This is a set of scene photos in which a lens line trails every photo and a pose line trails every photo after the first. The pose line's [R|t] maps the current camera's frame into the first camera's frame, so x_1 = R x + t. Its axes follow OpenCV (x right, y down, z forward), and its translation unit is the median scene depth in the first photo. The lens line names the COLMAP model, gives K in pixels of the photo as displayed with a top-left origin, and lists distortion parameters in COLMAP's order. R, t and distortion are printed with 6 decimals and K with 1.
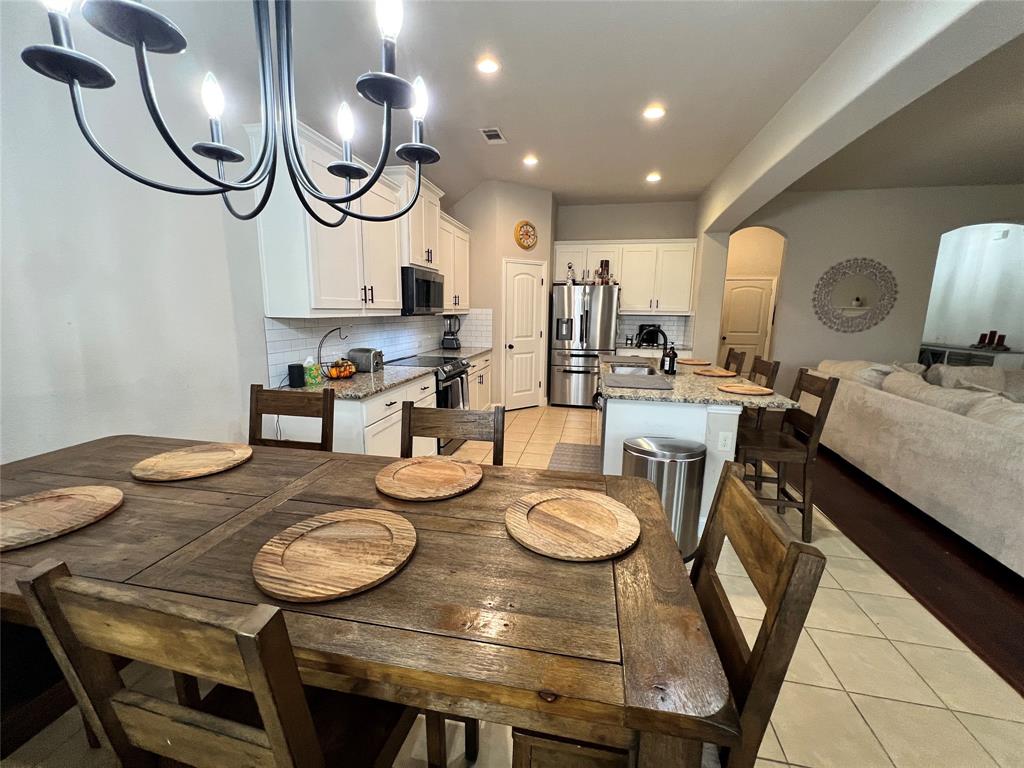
lens RADIAL K [[411.0, 0, 508.3], [0, 411.0, 385.0], [0, 0, 1]] dist [-0.001469, -0.000065]
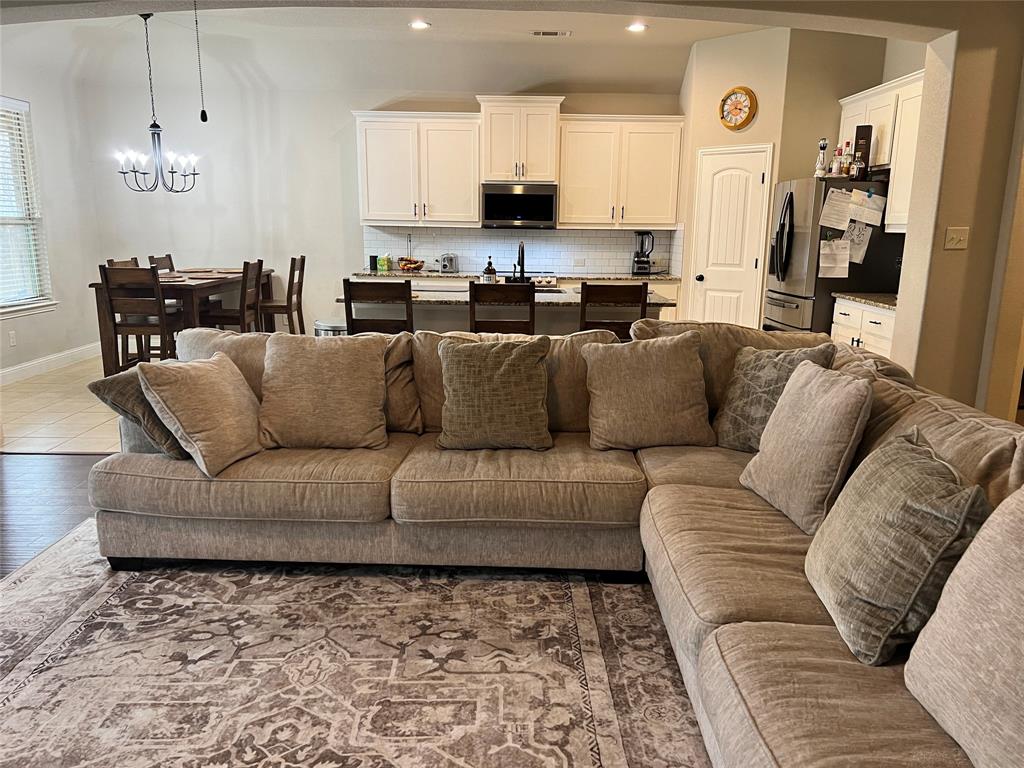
lens RADIAL K [[764.2, 0, 519.8], [0, 764.2, 388.4], [0, 0, 1]] dist [0.045271, -0.053965]
pose [[0.215544, 0.194335, -0.956961, 1.384200], [-0.189278, 0.969725, 0.154295, -0.062840], [0.957974, 0.147874, 0.245802, 0.483931]]
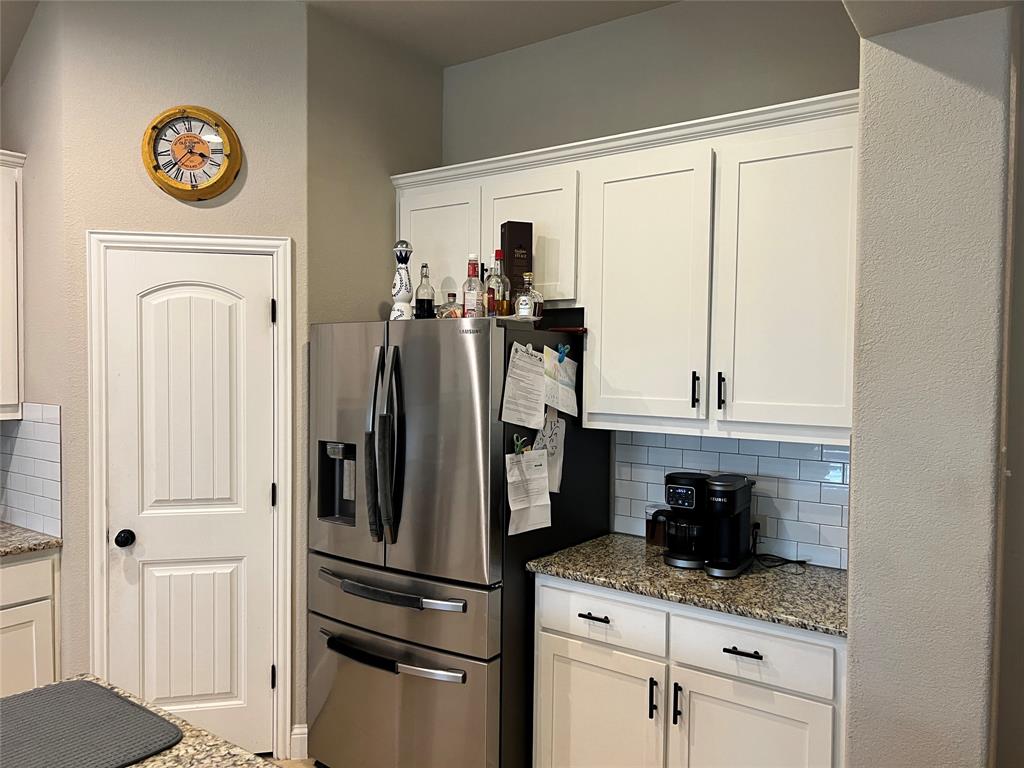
lens RADIAL K [[764.2, 0, 521.4], [0, 764.2, 391.1], [0, 0, 1]] dist [0.045271, -0.053965]
pose [[0.918417, 0.009183, -0.395507, 0.530054], [-0.071466, 0.987134, -0.143033, -0.156674], [0.389105, 0.159629, 0.907257, 0.701270]]
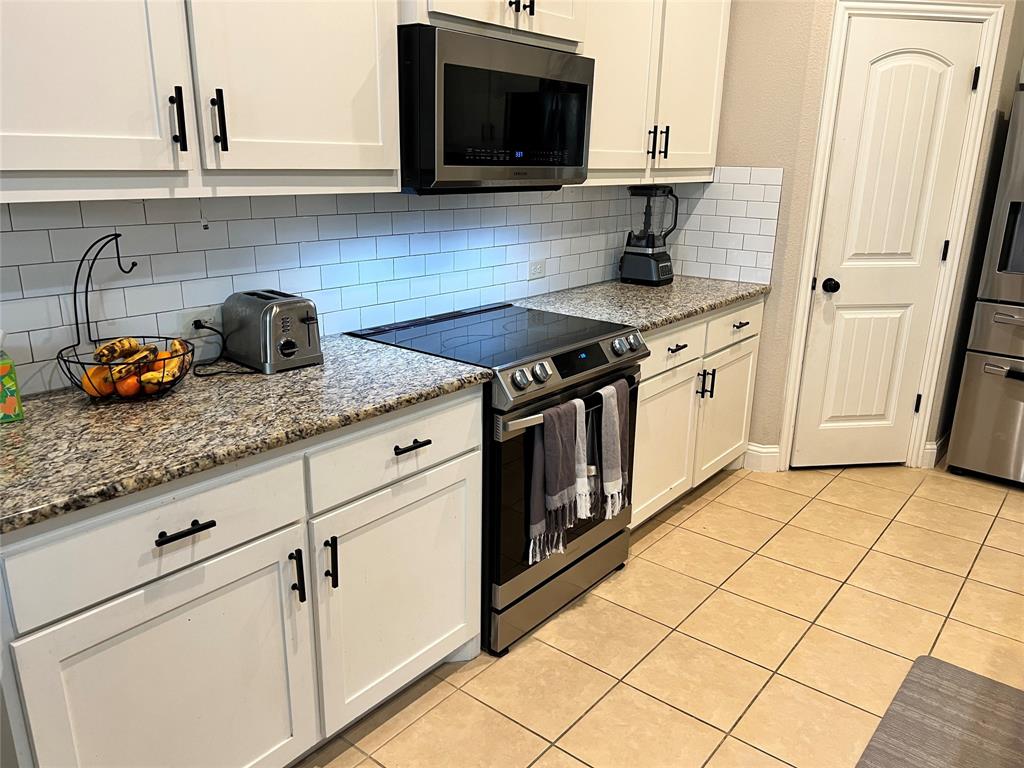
lens RADIAL K [[764.2, 0, 514.7], [0, 764.2, 390.3], [0, 0, 1]] dist [0.045271, -0.053965]
pose [[0.891434, 0.136372, -0.432143, 0.067159], [-0.089435, 0.987831, 0.127242, -0.075620], [0.444237, -0.074779, 0.892783, 0.374772]]
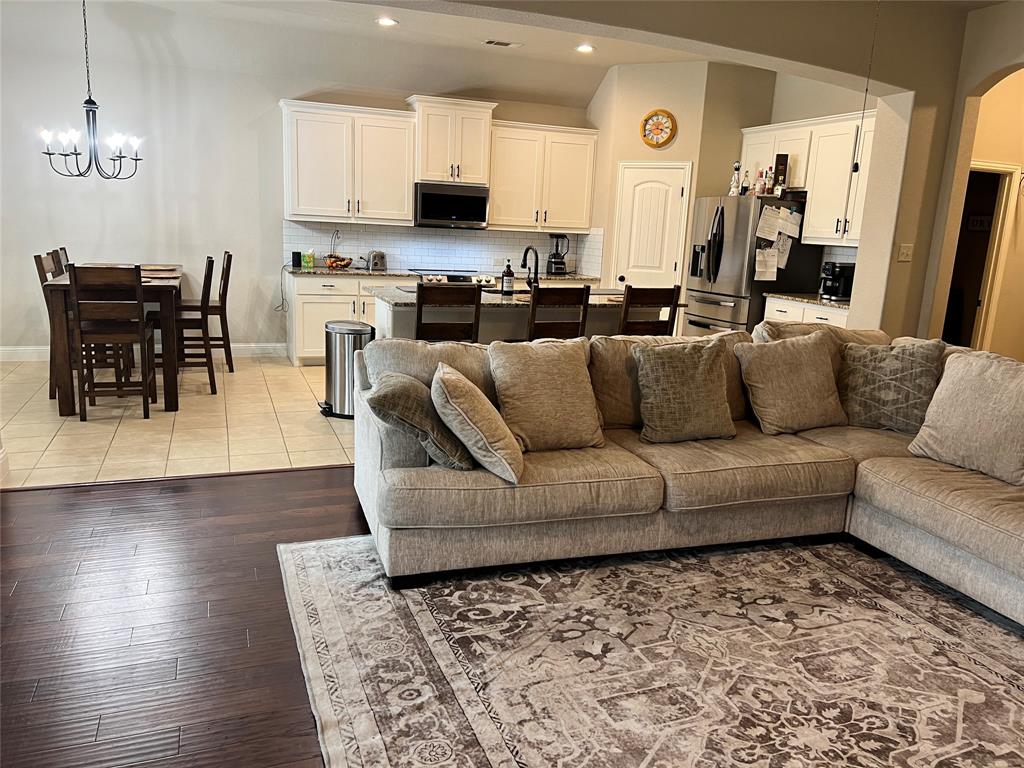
lens RADIAL K [[764.2, 0, 511.6], [0, 764.2, 382.8], [0, 0, 1]] dist [0.045271, -0.053965]
pose [[0.539354, 0.182478, -0.822070, 1.261458], [-0.191287, 0.977267, 0.091426, 0.006275], [0.820065, 0.107940, 0.561998, 0.061255]]
